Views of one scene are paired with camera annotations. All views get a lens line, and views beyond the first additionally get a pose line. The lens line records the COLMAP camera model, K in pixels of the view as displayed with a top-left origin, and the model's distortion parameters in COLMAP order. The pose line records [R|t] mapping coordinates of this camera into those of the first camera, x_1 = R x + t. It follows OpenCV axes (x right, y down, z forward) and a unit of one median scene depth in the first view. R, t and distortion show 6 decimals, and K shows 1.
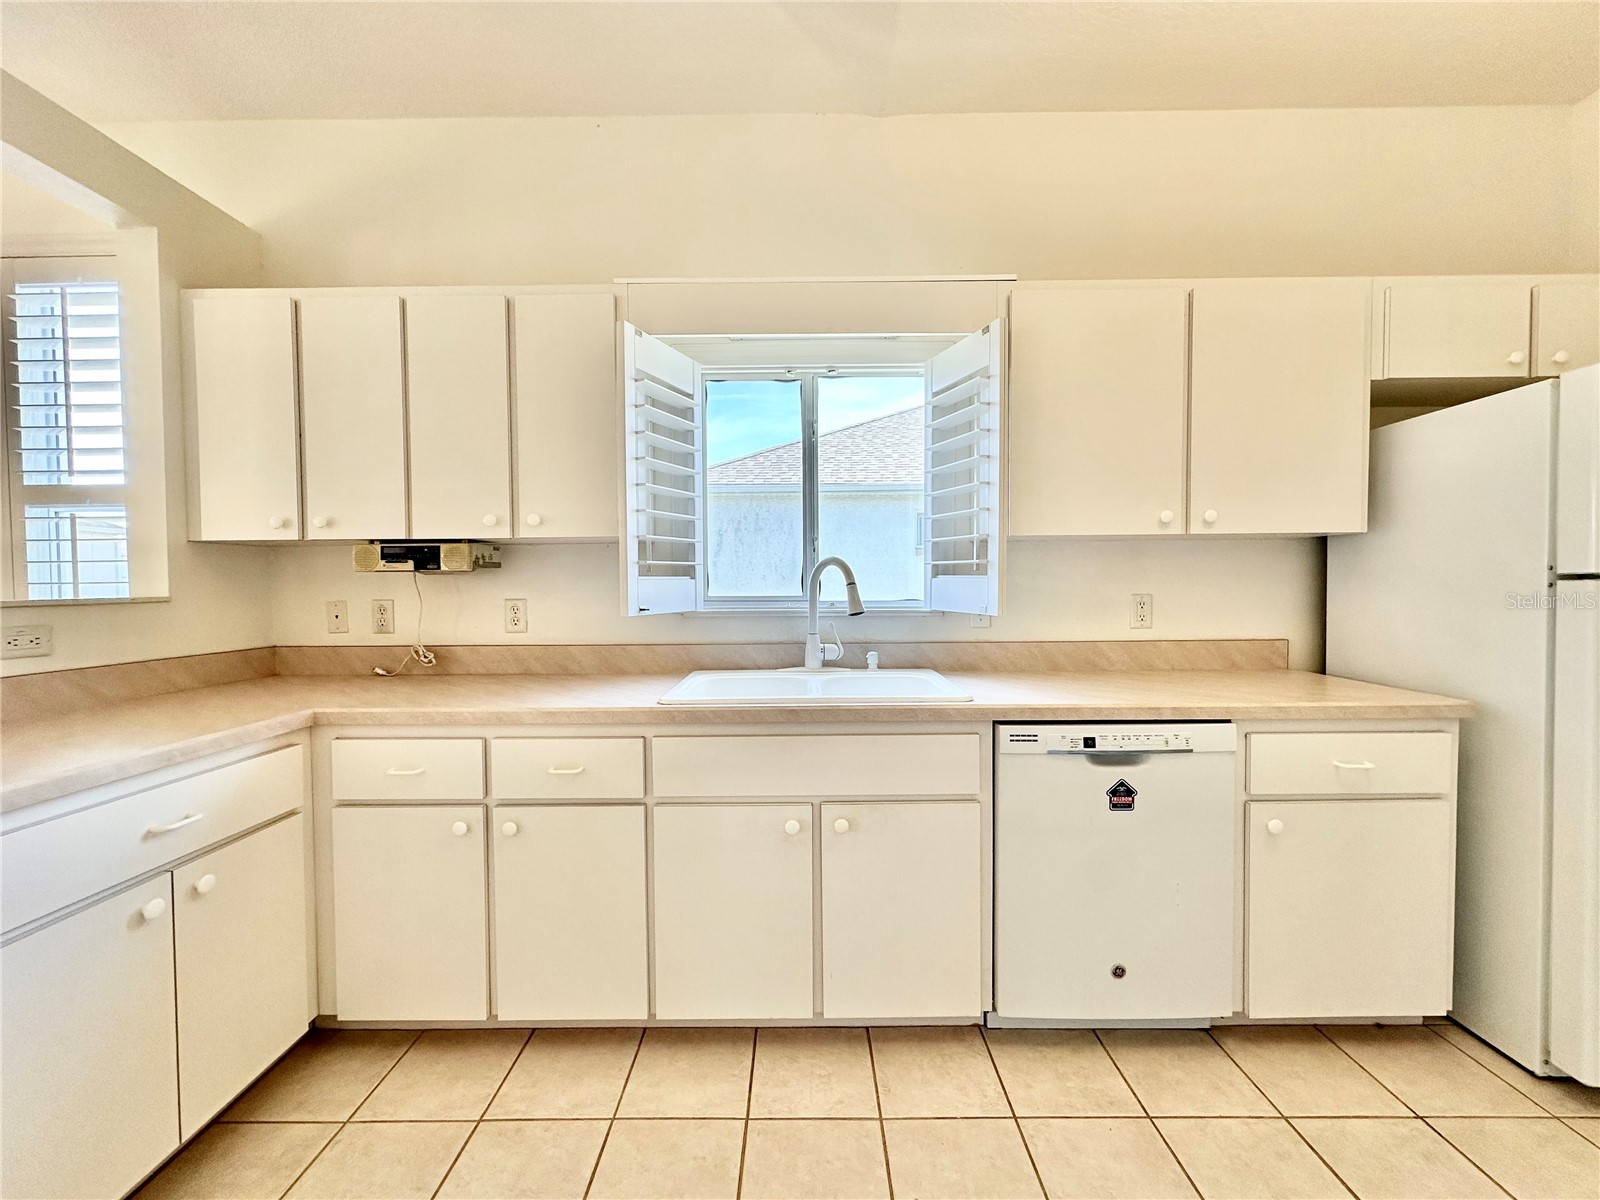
lens RADIAL K [[636.0, 0, 798.5], [0, 636.0, 604.3], [0, 0, 1]] dist [-0.001468, -0.000600]
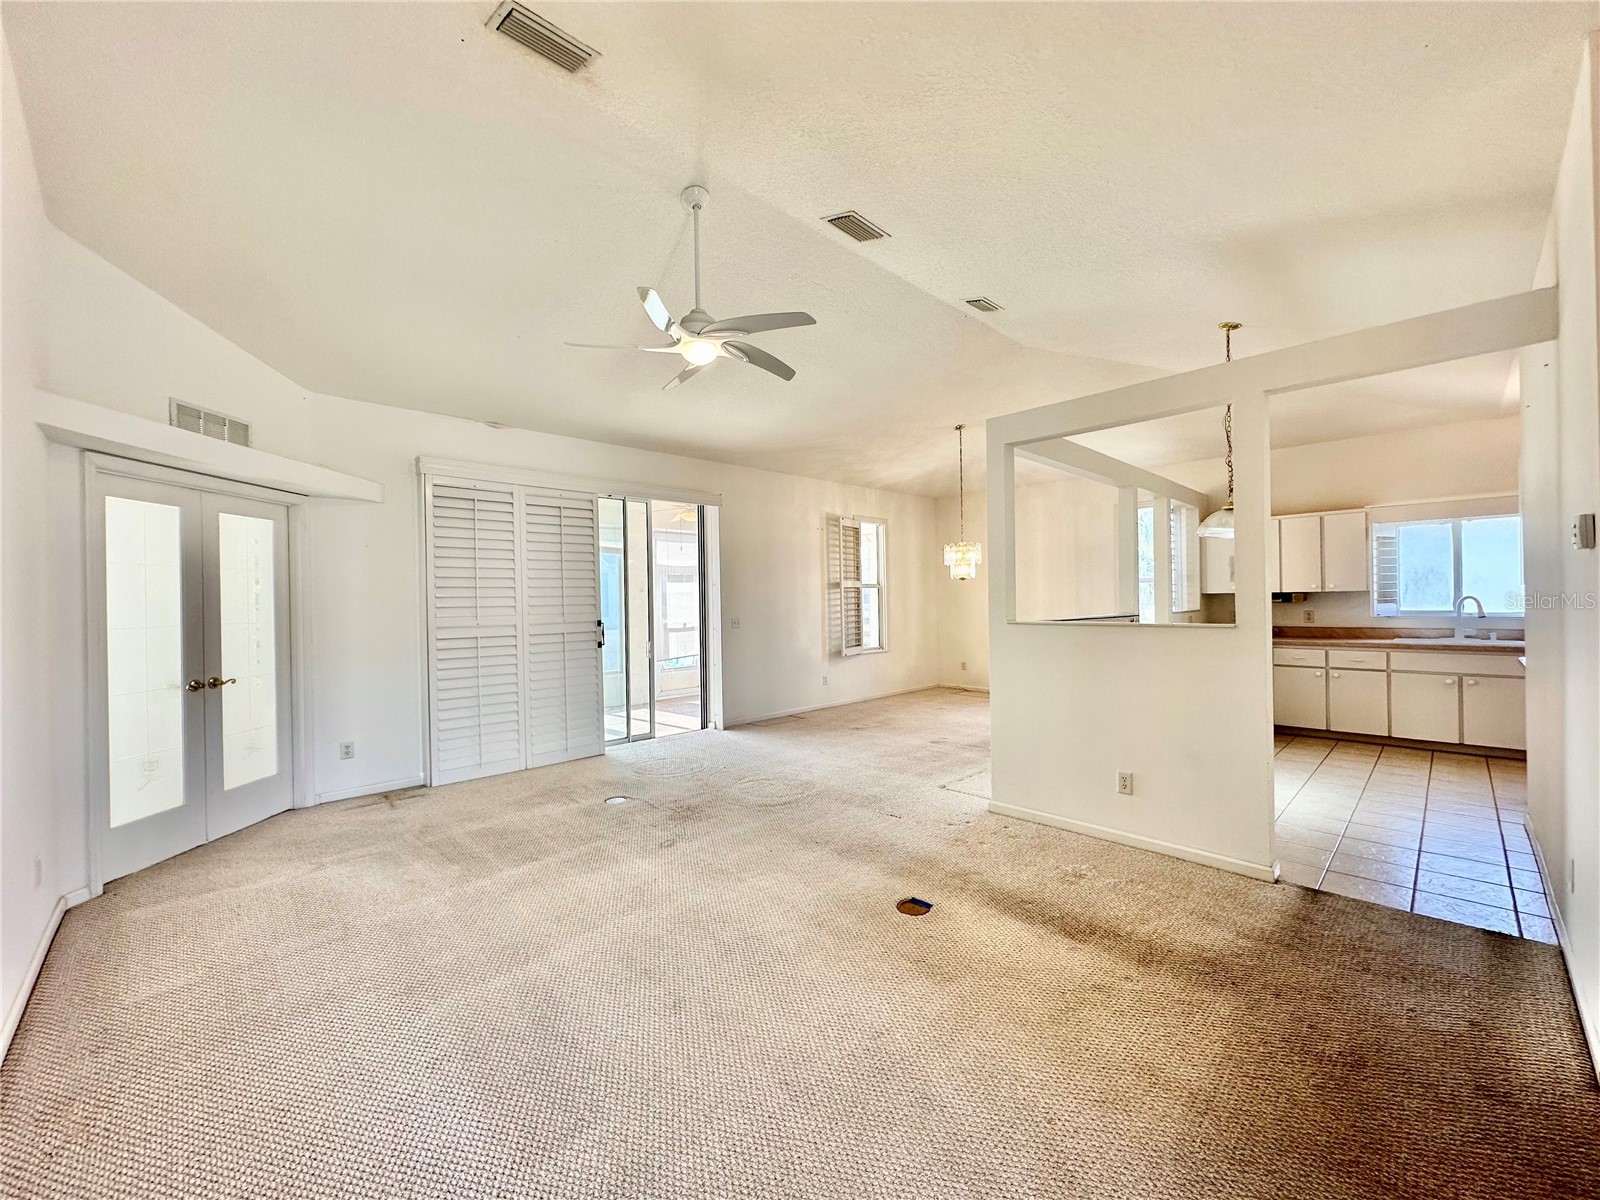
lens RADIAL K [[636.0, 0, 794.8], [0, 636.0, 604.4], [0, 0, 1]] dist [-0.001468, -0.000600]
pose [[0.699832, 0.000591, -0.714308, -0.028498], [-0.020956, 0.999586, -0.019704, 0.077685], [0.714000, 0.028759, 0.699554, -3.098833]]
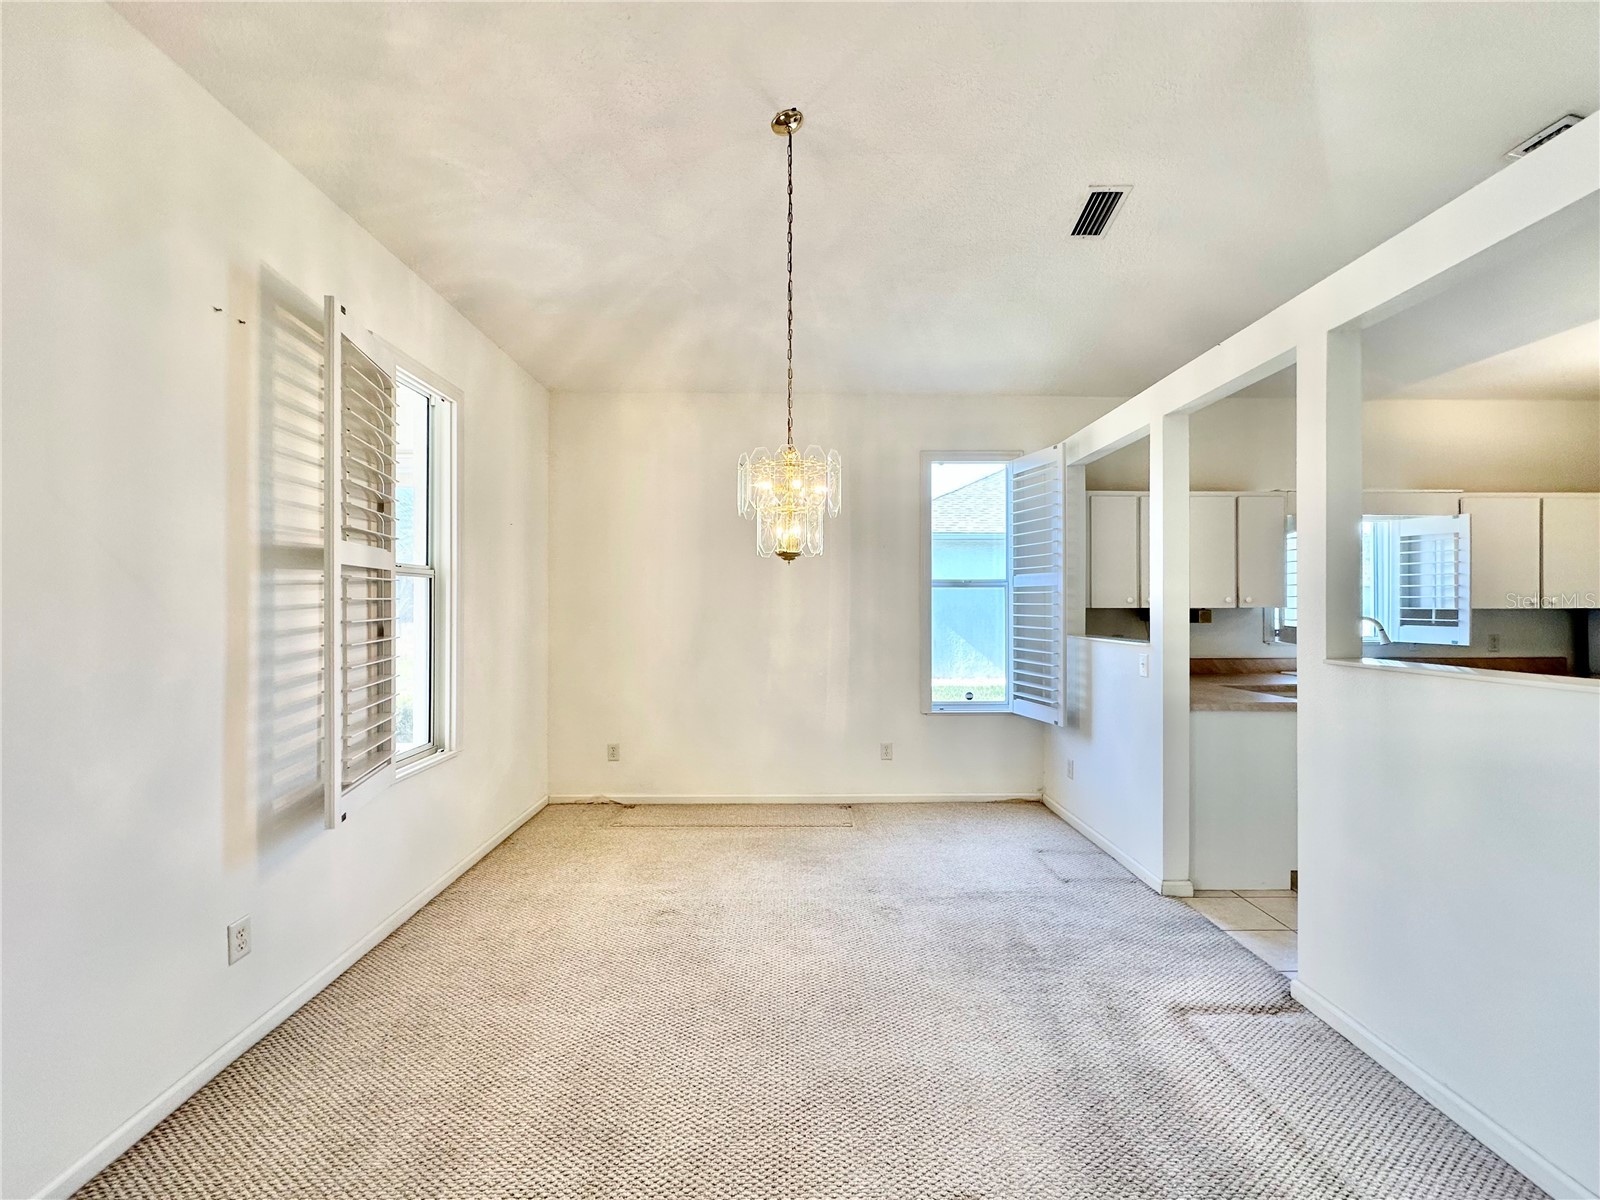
lens RADIAL K [[636.0, 0, 794.6], [0, 636.0, 603.0], [0, 0, 1]] dist [-0.001468, -0.000600]
pose [[0.999575, 0.006505, 0.028430, -2.003154], [-0.005019, 0.998632, -0.052048, -0.001036], [-0.028729, 0.051883, 0.998240, -1.101785]]
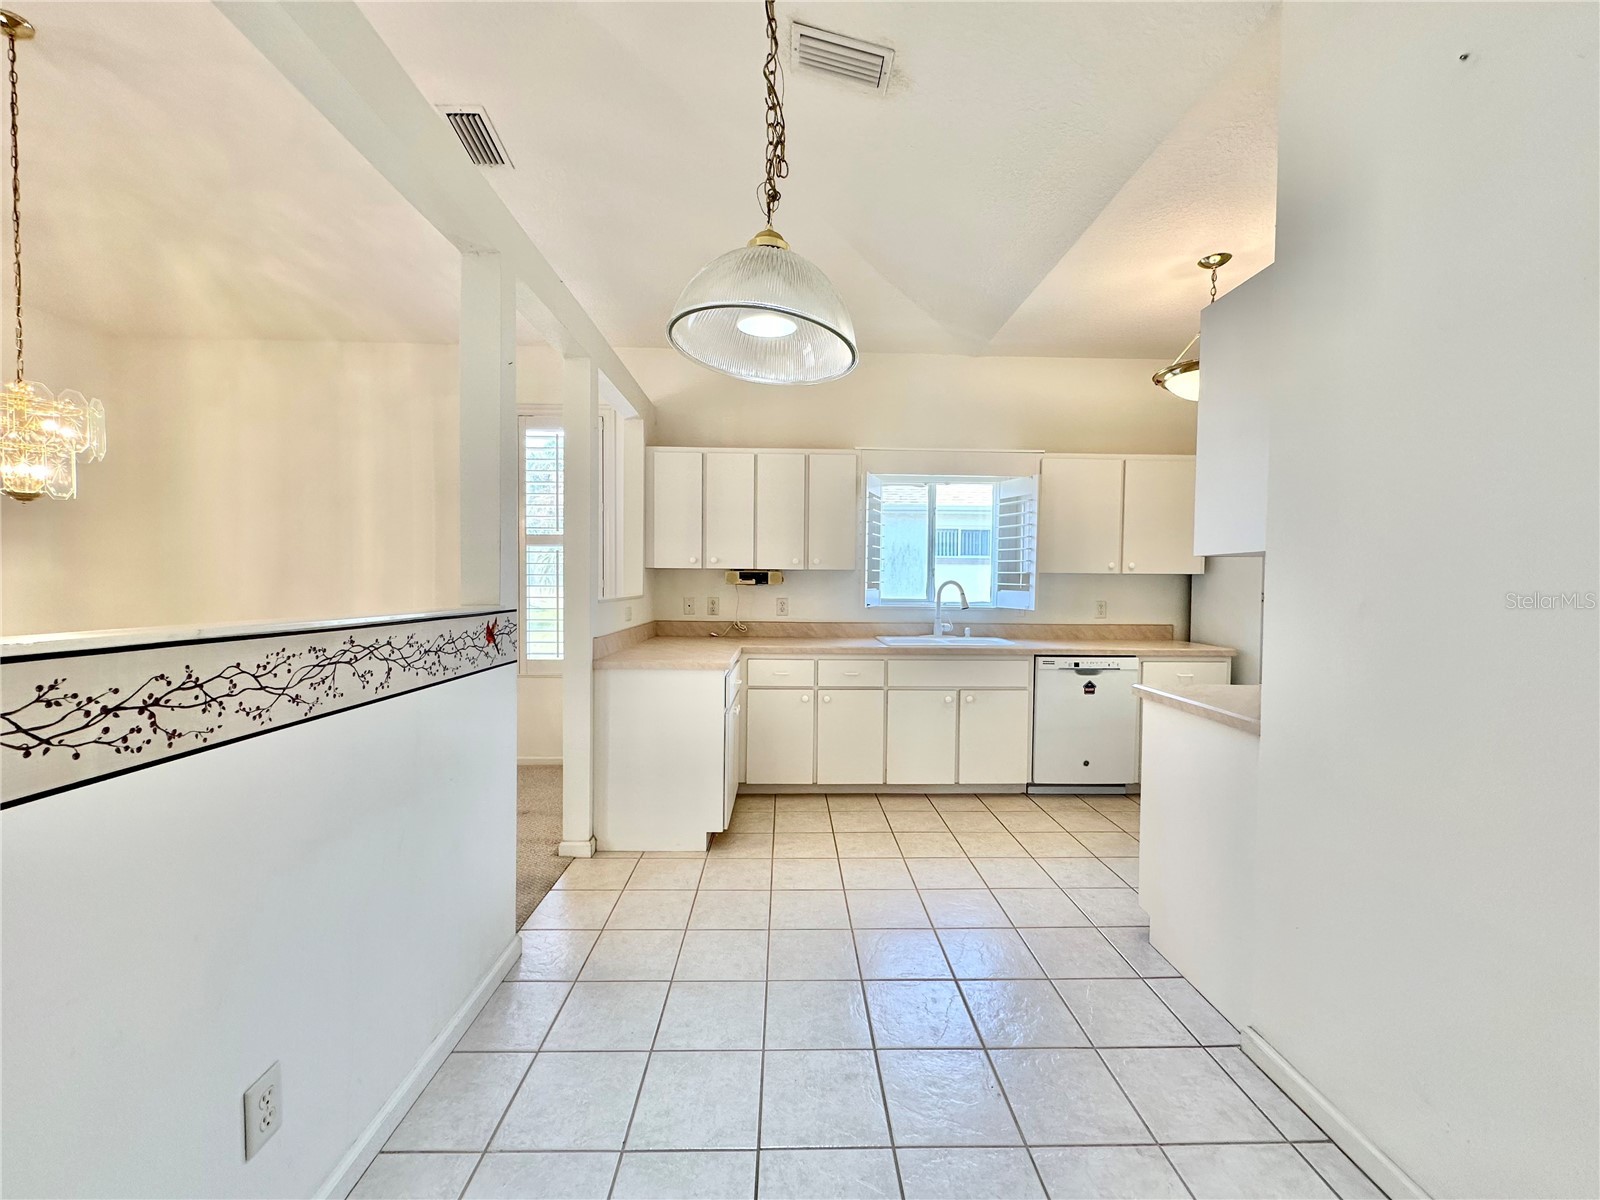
lens RADIAL K [[636.0, 0, 799.4], [0, 636.0, 604.8], [0, 0, 1]] dist [-0.001468, -0.000600]
pose [[0.999284, 0.016508, 0.034057, -0.539028], [-0.016489, 0.999864, -0.000829, 0.014649], [-0.034066, 0.000266, 0.999420, -1.091847]]
